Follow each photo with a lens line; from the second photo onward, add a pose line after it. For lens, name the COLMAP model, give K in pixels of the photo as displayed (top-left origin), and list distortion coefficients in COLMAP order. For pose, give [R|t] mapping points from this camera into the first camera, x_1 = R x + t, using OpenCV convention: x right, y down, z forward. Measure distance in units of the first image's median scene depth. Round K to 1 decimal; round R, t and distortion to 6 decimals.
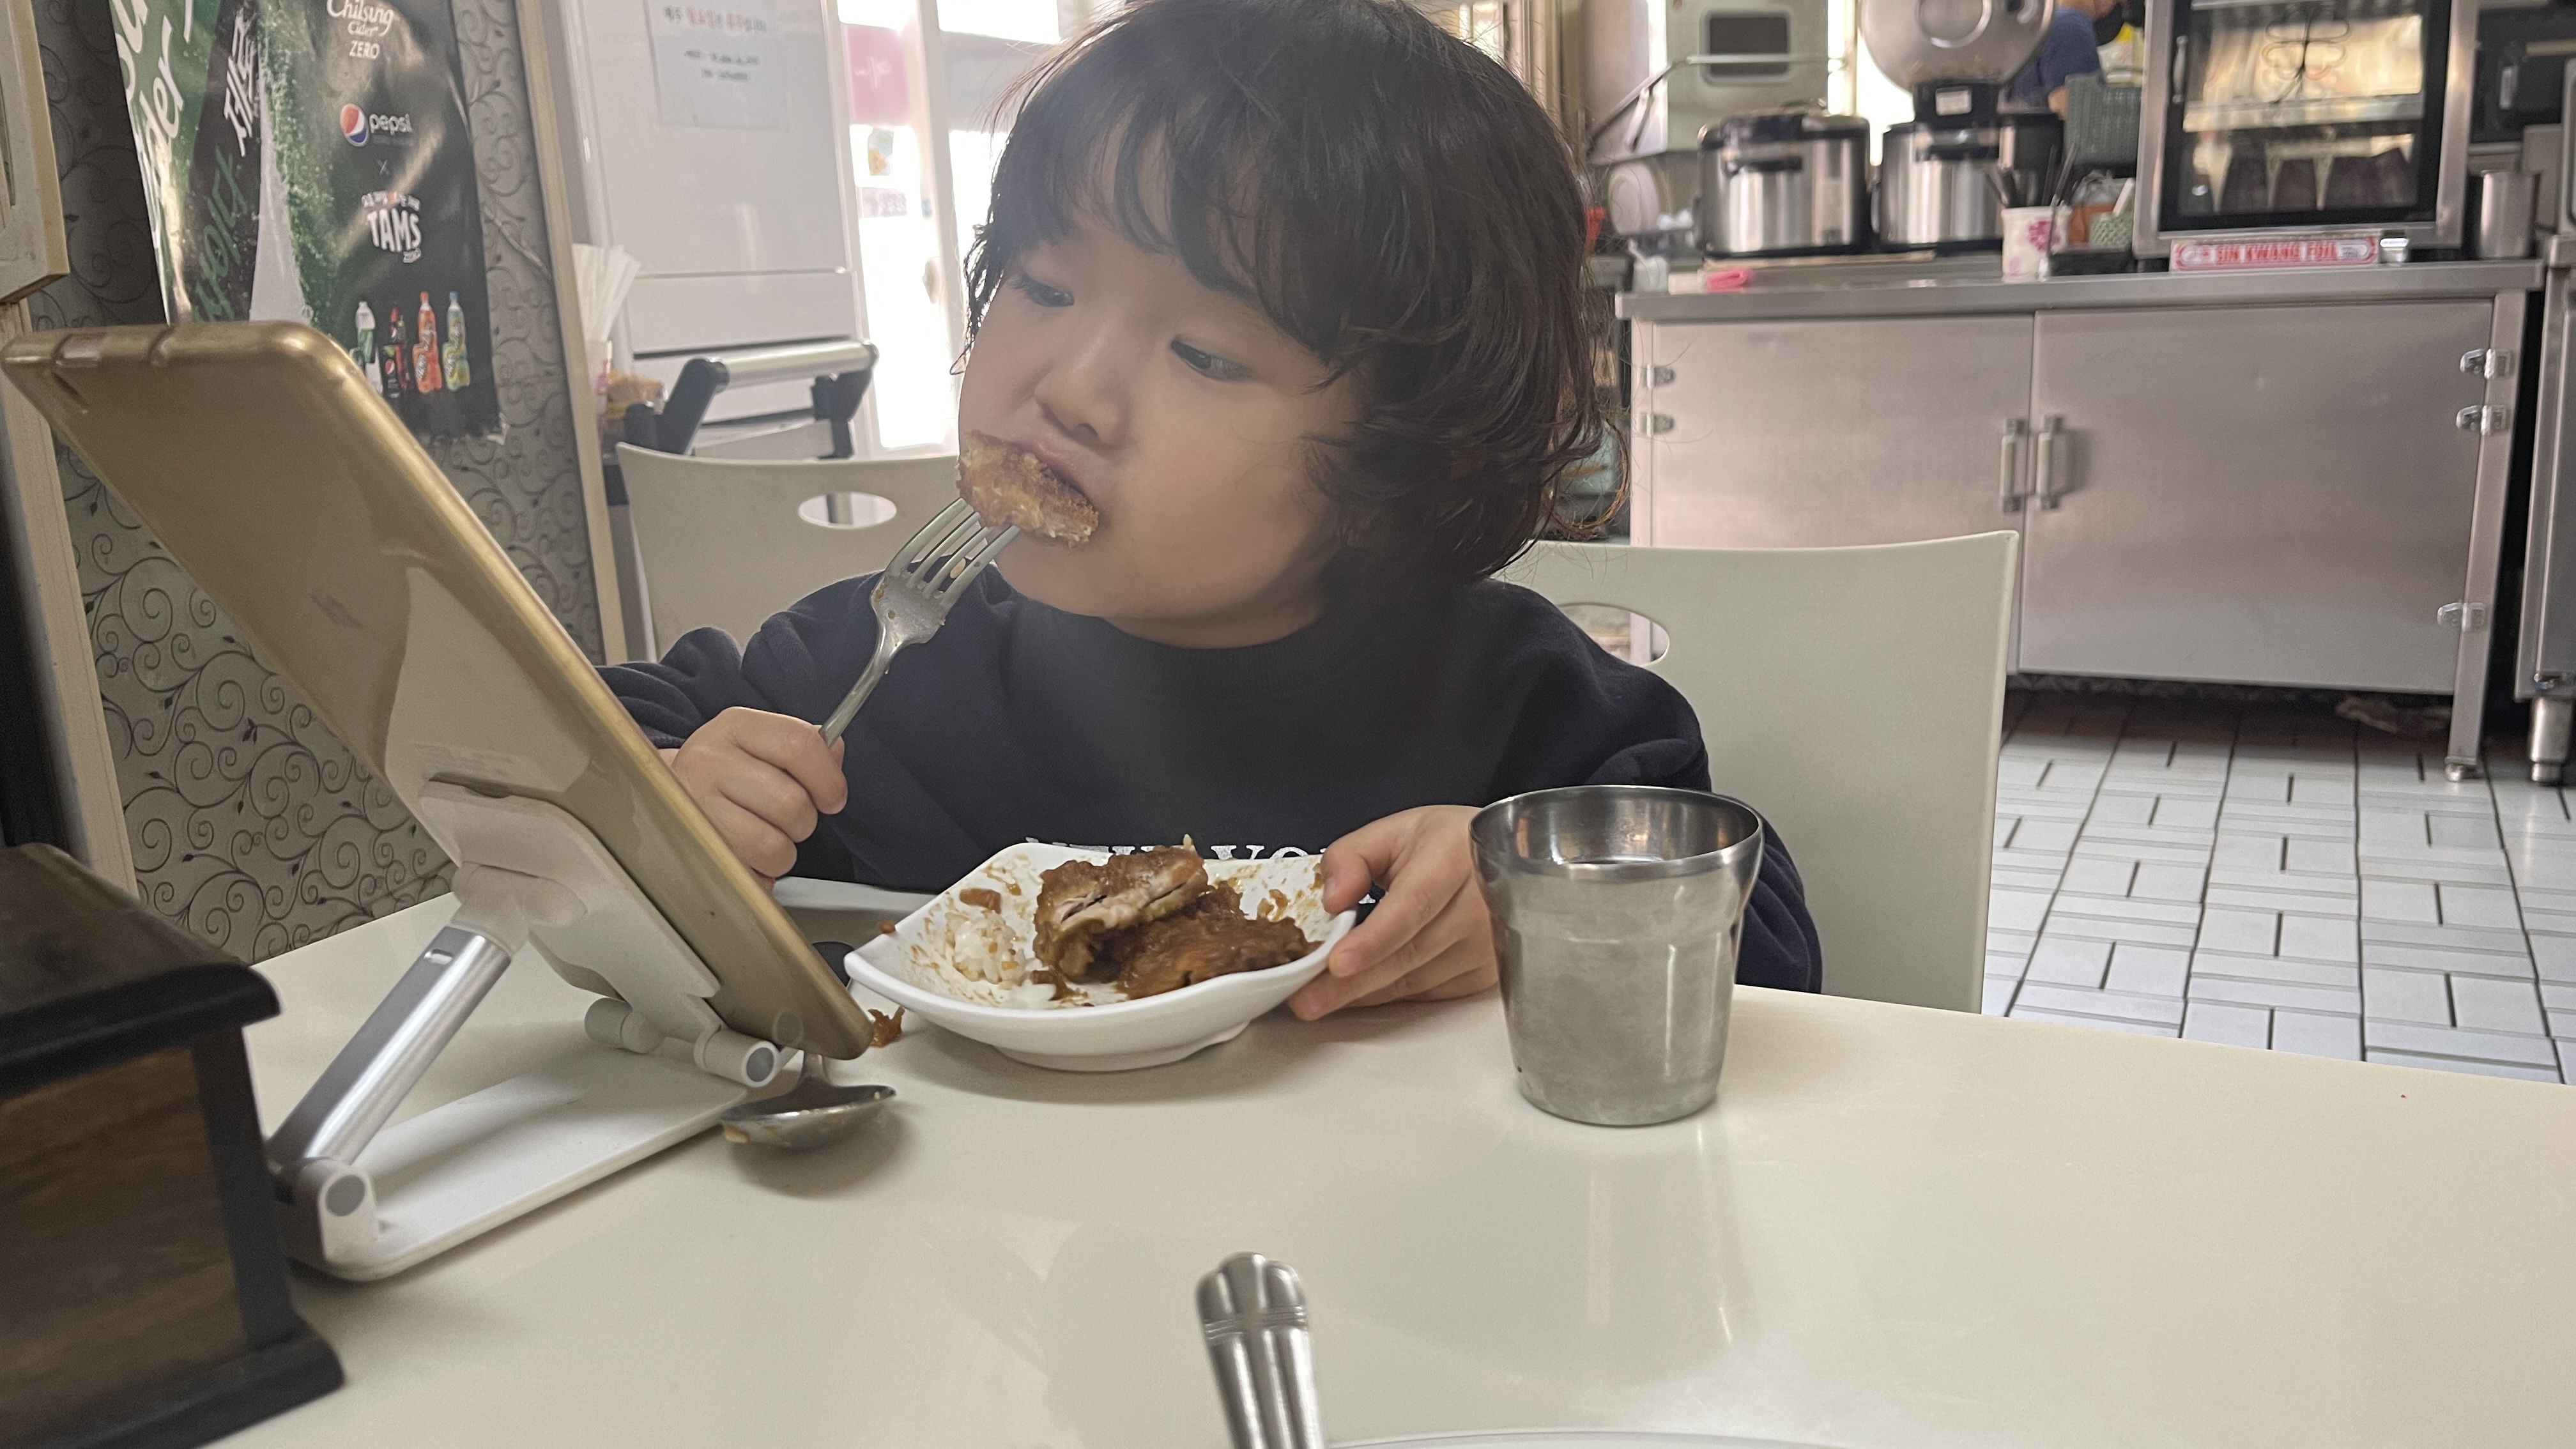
lens RADIAL K [[1982.0, 0, 1282.9], [0, 1982.0, 677.6], [0, 0, 1]] dist [0.038349, -0.057083]
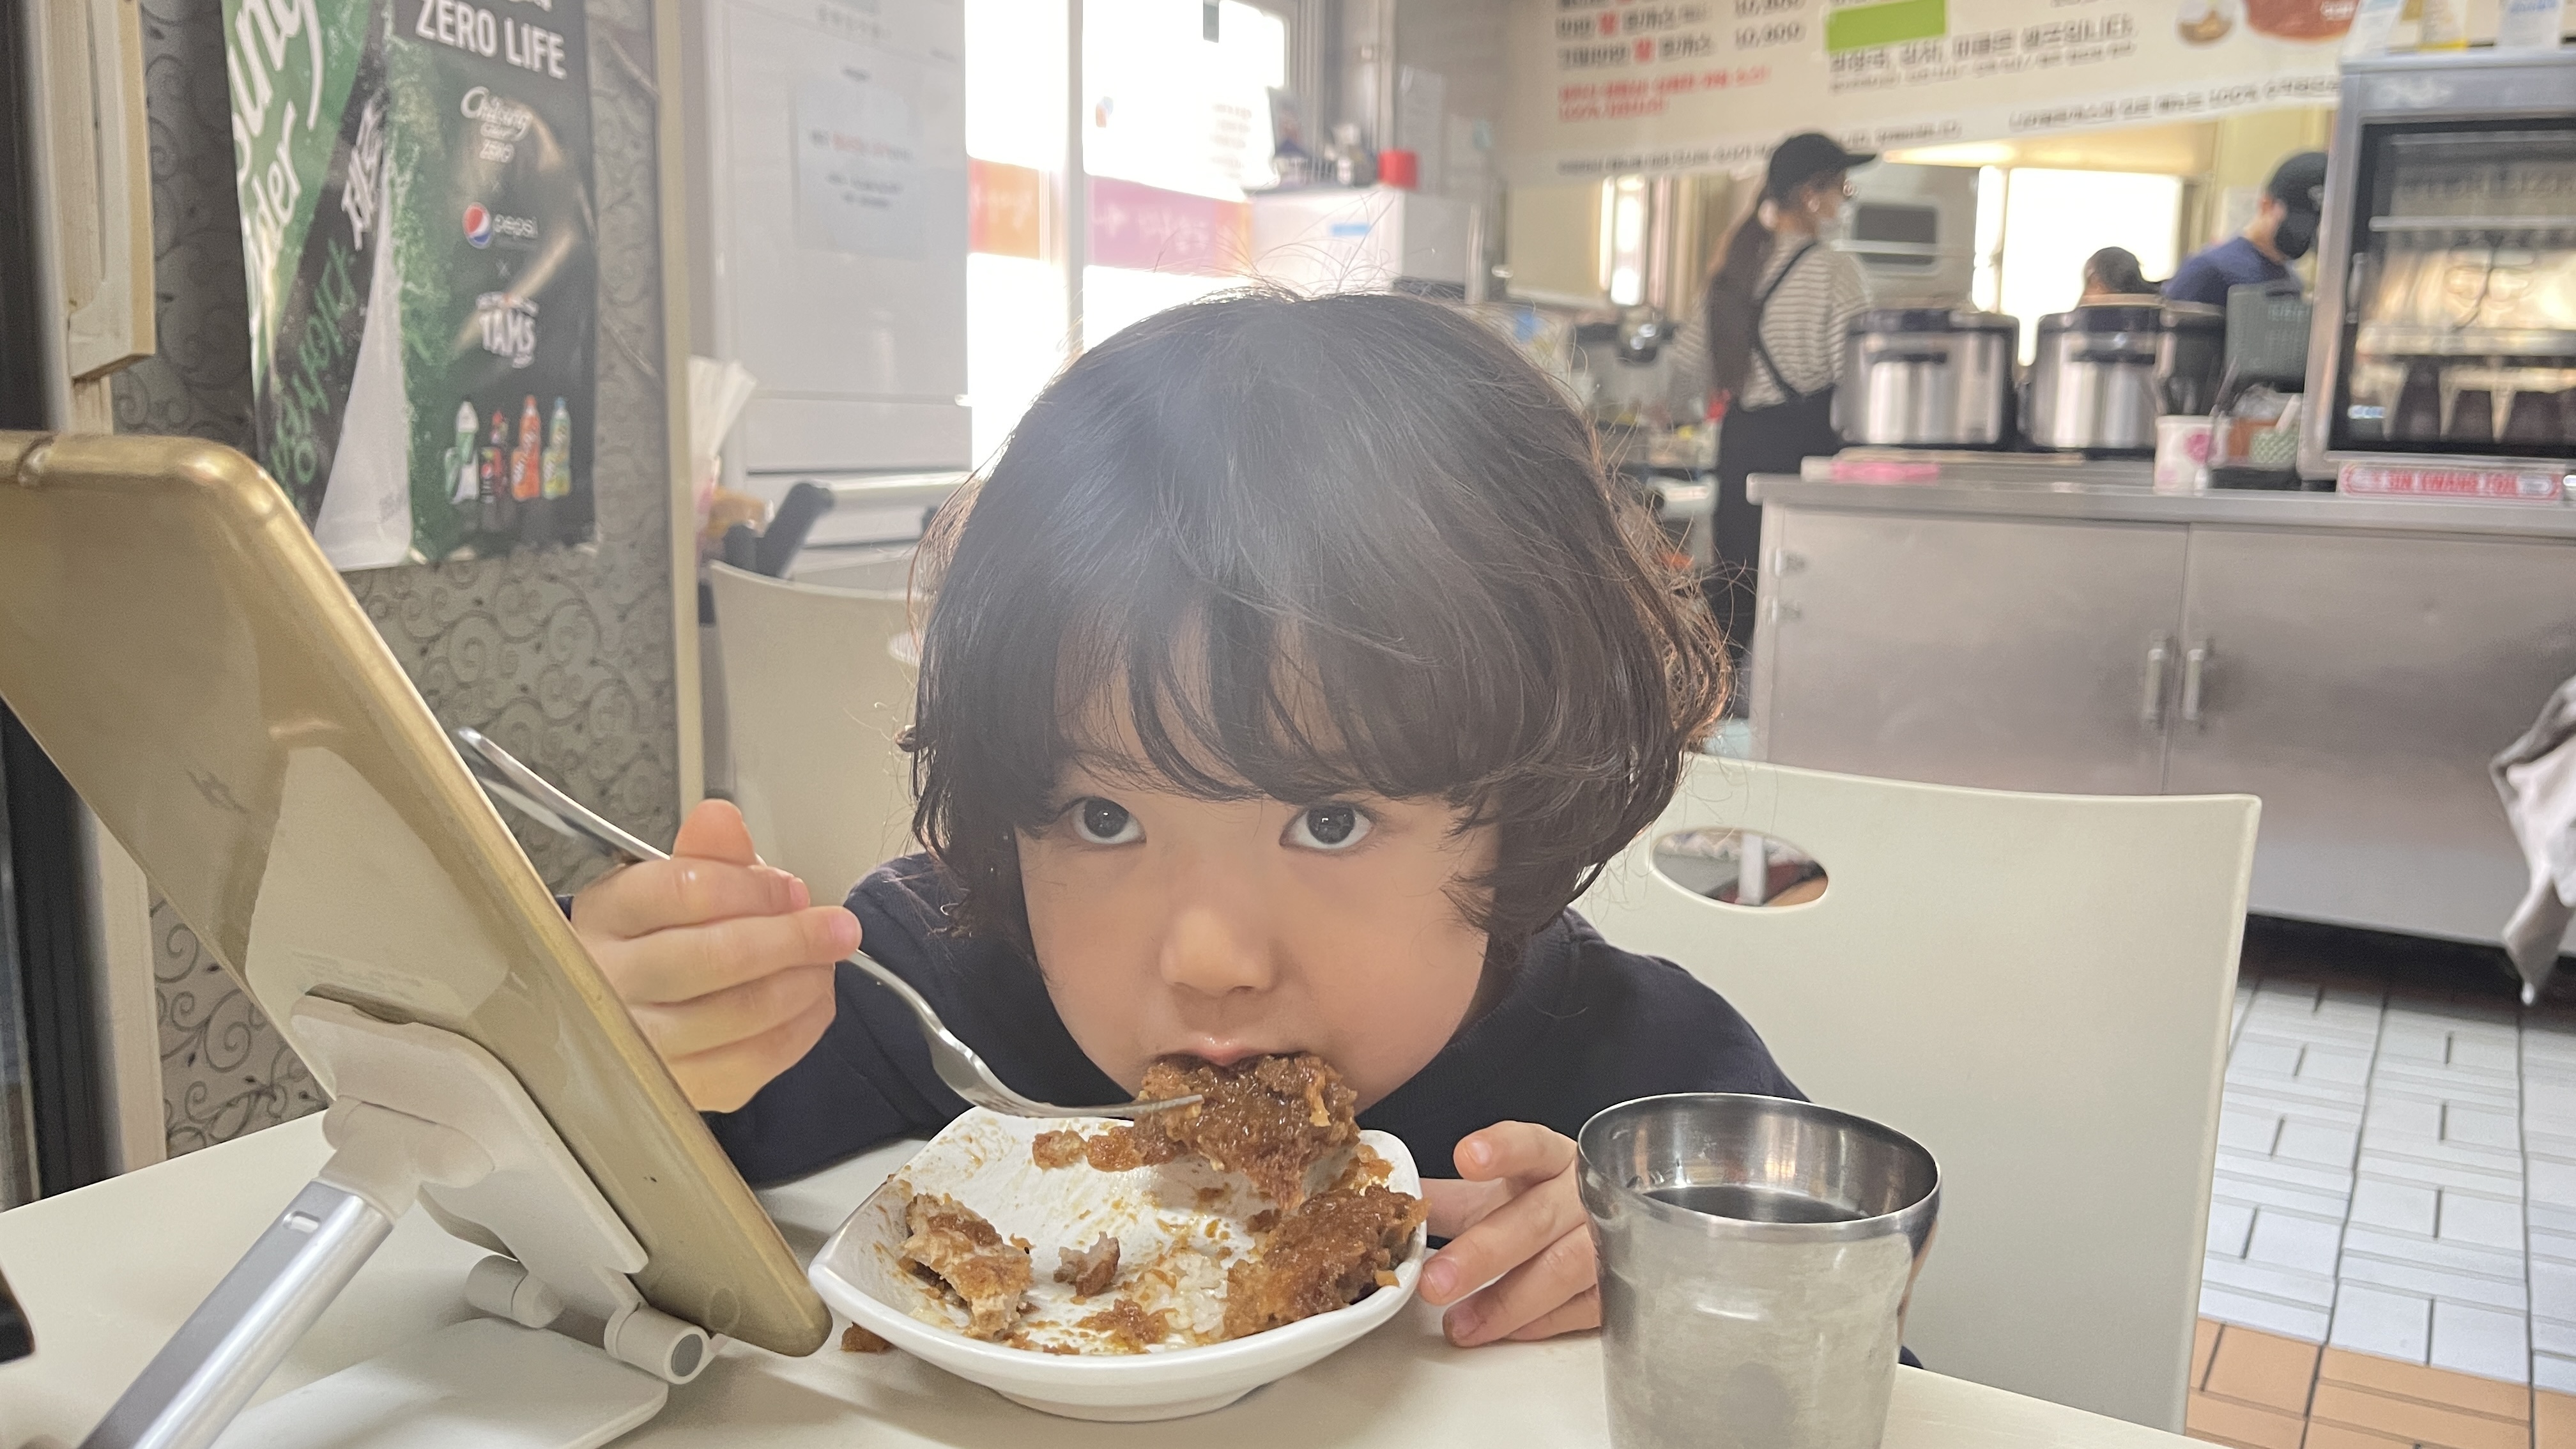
lens RADIAL K [[1982.0, 0, 1290.8], [0, 1982.0, 672.9], [0, 0, 1]] dist [0.038349, -0.057083]
pose [[0.995943, 0.073585, -0.051790, 0.000795], [-0.077332, 0.994219, -0.074494, -0.013547], [0.046009, 0.078196, 0.995876, 0.049819]]
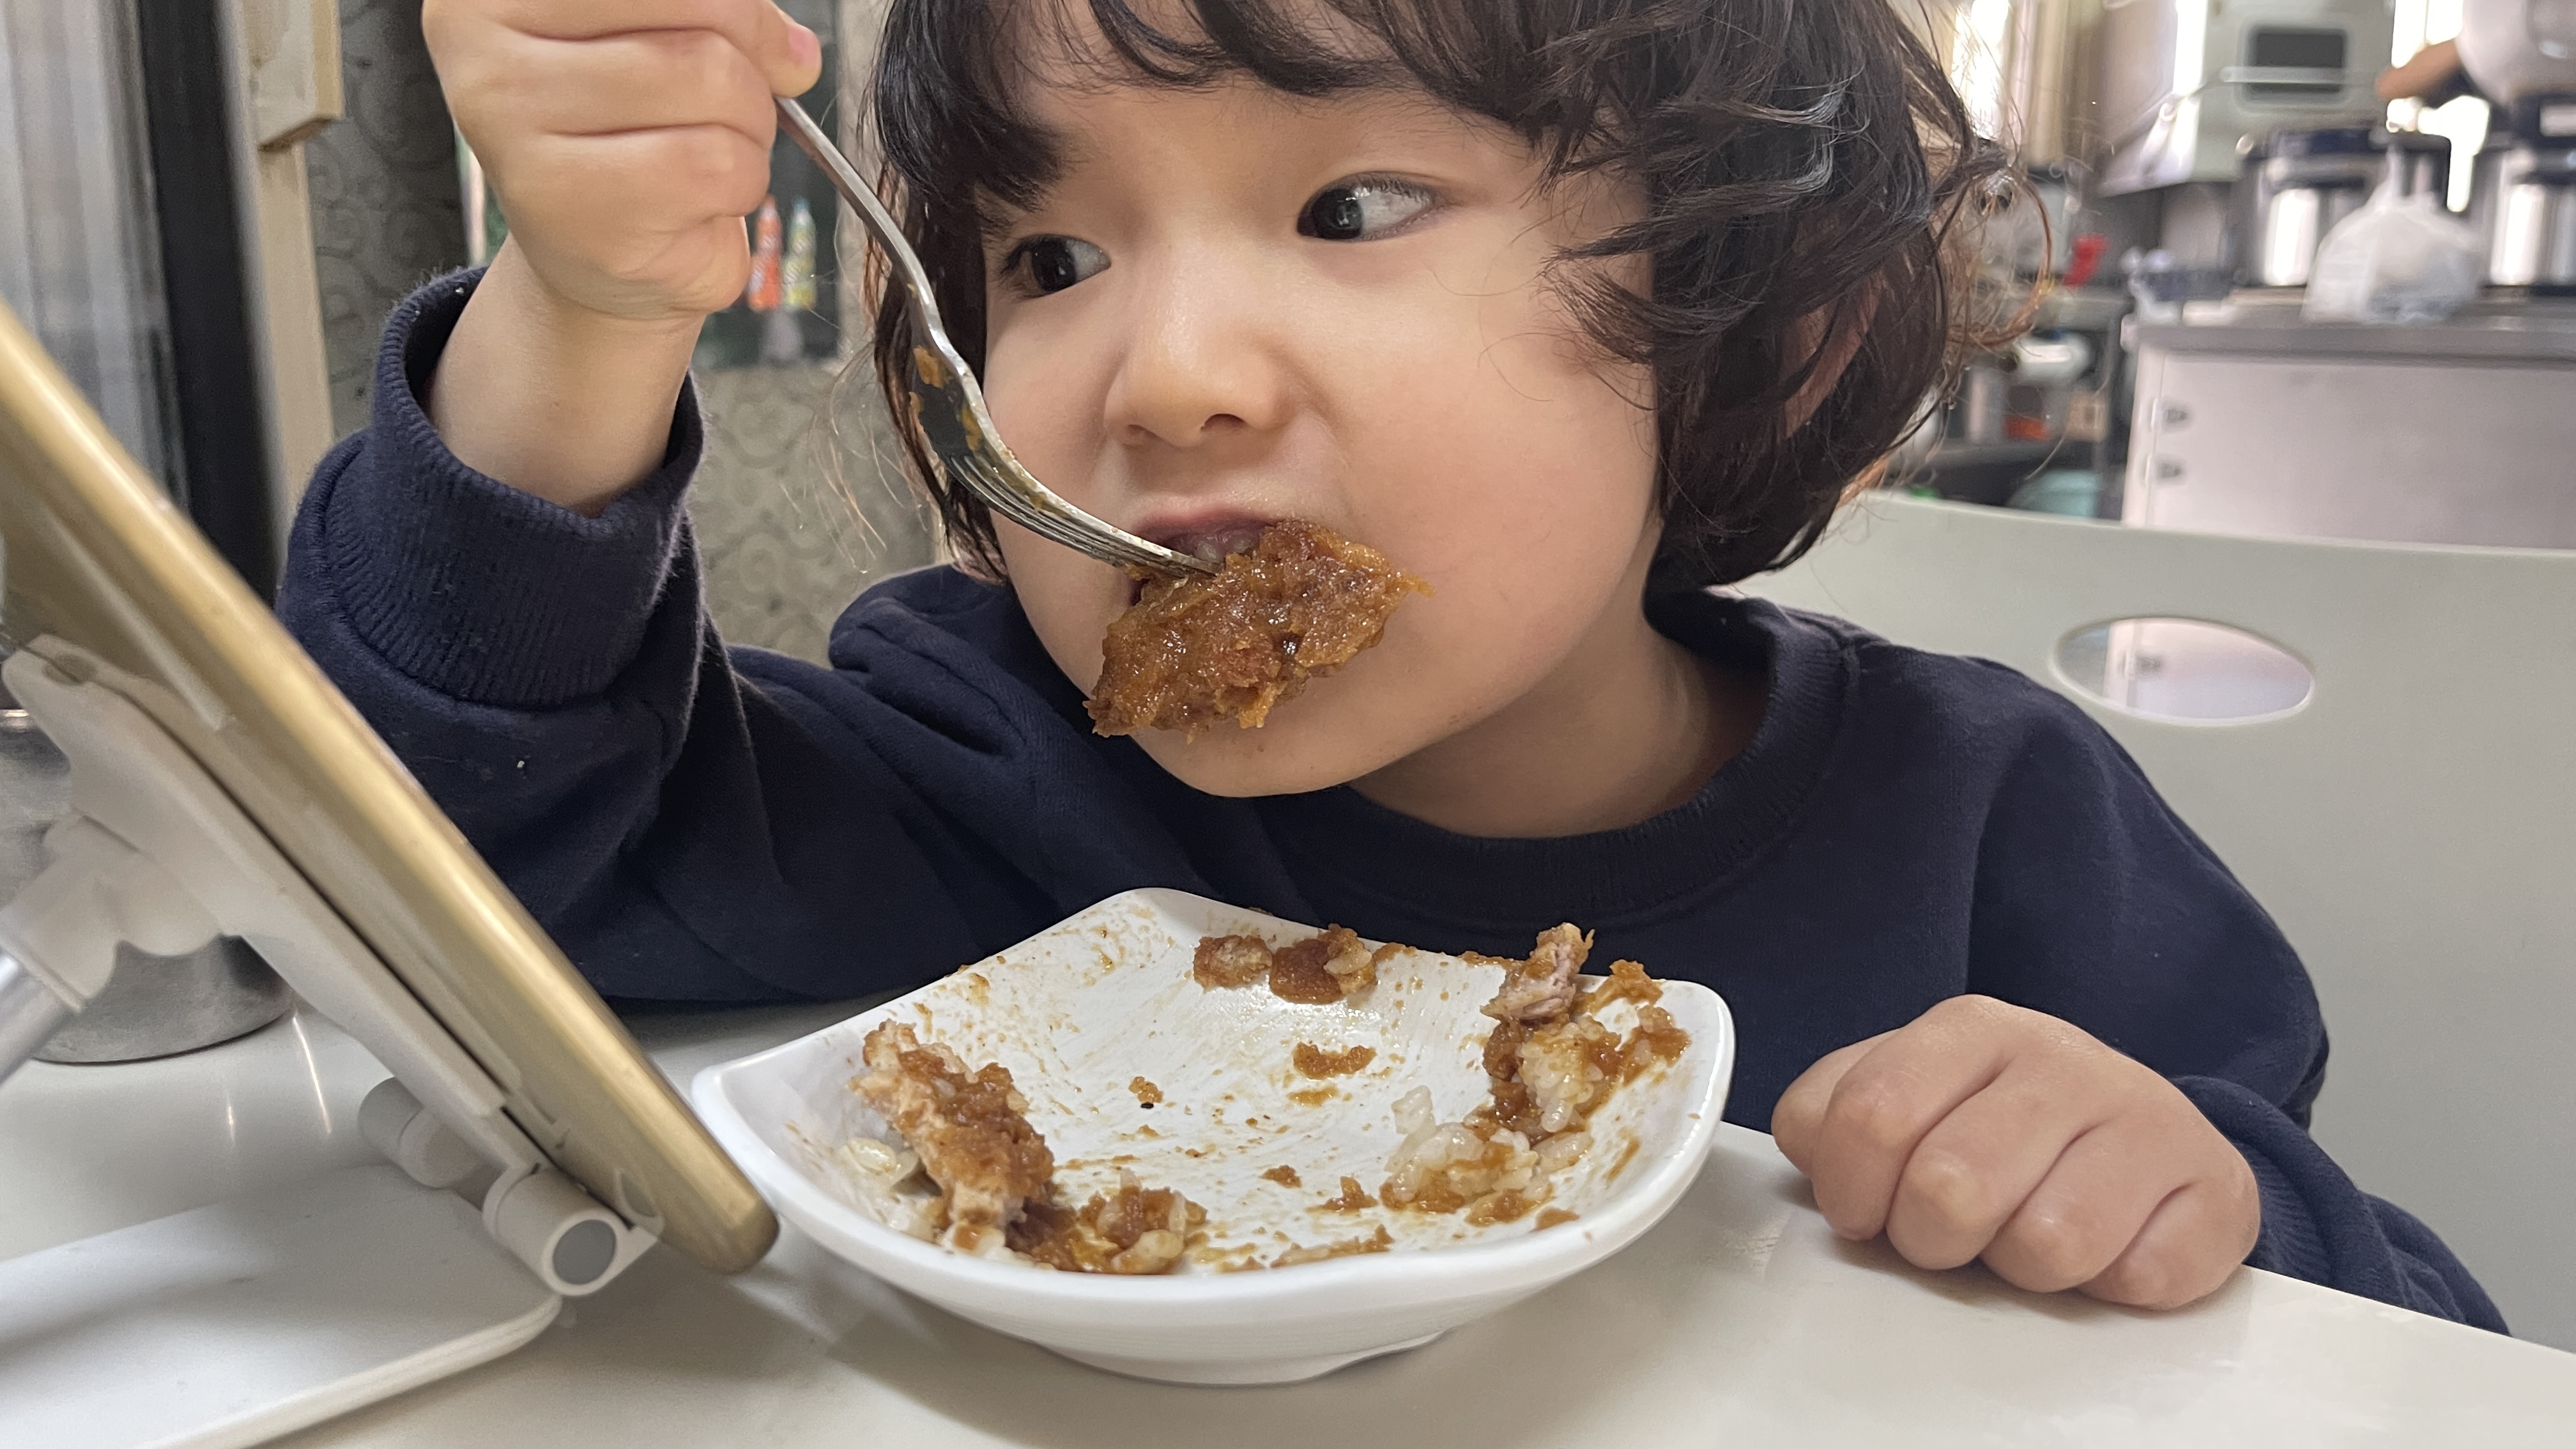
lens RADIAL K [[1982.0, 0, 1285.1], [0, 1982.0, 735.4], [0, 0, 1]] dist [0.038349, -0.057083]
pose [[0.975793, 0.093177, -0.197852, -0.002827], [-0.091236, 0.995649, 0.018924, 0.008926], [0.198755, -0.000414, 0.980049, 0.149120]]
